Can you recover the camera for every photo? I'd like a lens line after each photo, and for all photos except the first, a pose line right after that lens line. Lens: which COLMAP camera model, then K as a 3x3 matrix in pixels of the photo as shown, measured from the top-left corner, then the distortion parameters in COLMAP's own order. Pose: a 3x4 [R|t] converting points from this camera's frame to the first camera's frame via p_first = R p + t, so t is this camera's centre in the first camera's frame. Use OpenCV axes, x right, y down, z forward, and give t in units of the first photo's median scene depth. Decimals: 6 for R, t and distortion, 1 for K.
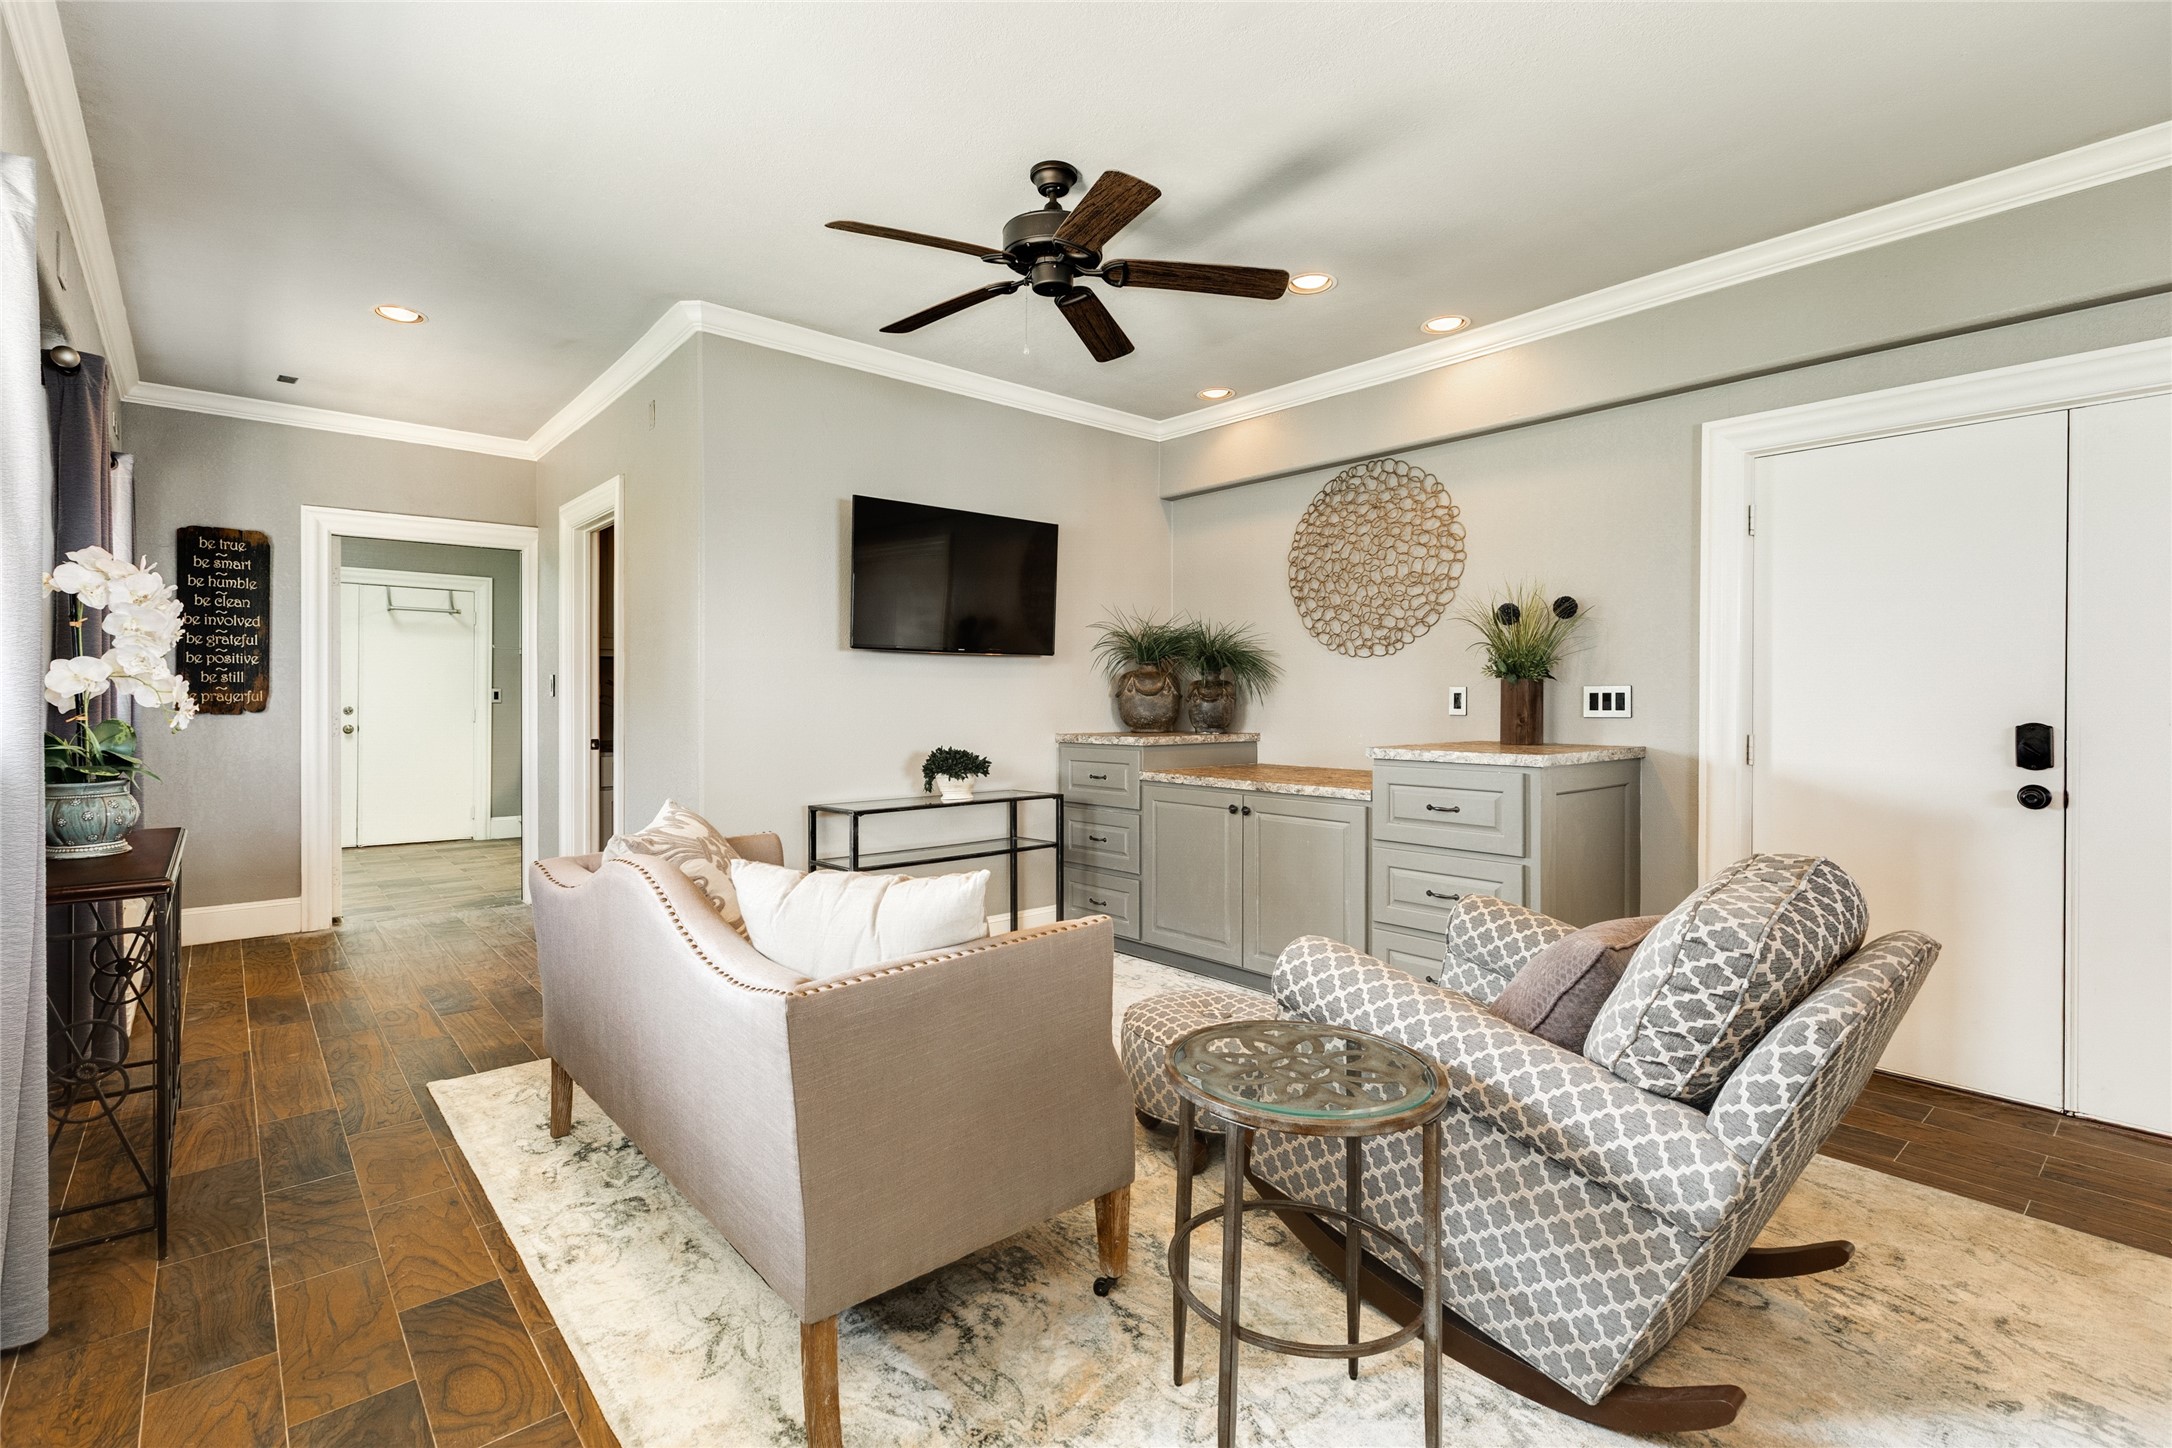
lens RADIAL K [[1020.8, 0, 1094.9], [0, 1020.8, 706.5], [0, 0, 1]] dist [0.001549, 0.000141]
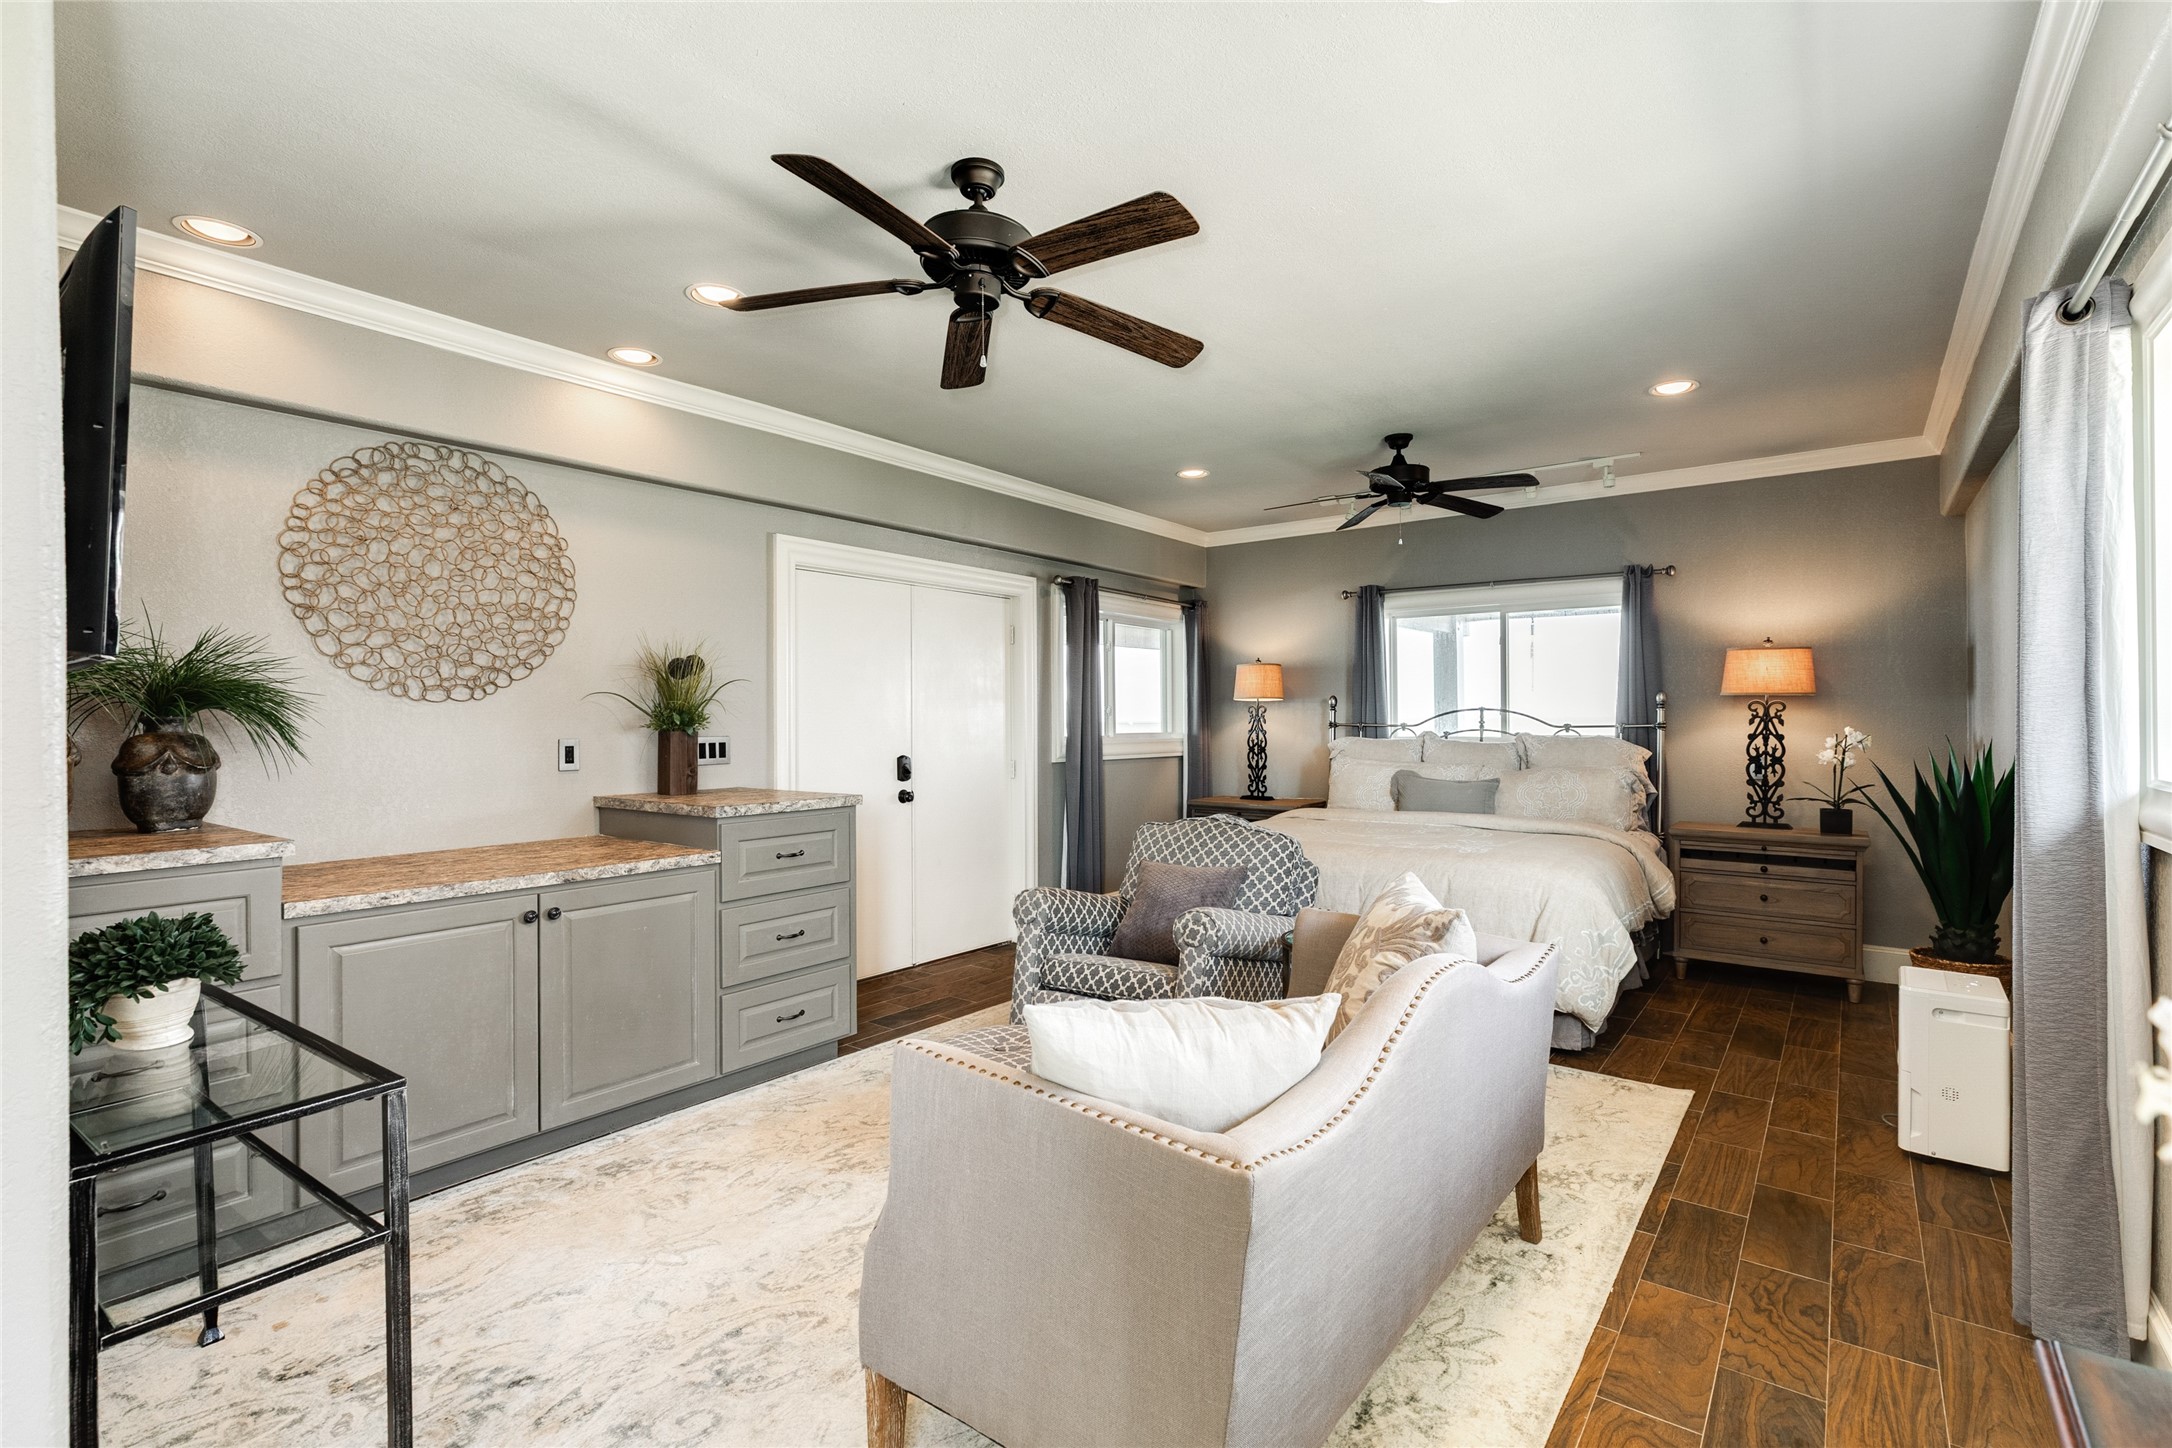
lens RADIAL K [[1020.8, 0, 1095.7], [0, 1020.8, 720.0], [0, 0, 1]] dist [0.001549, 0.000141]
pose [[-0.226285, -0.000279, 0.974061, -0.618514], [0.014036, 0.999895, 0.003547, -0.032408], [-0.973960, 0.014475, -0.226258, 0.737133]]
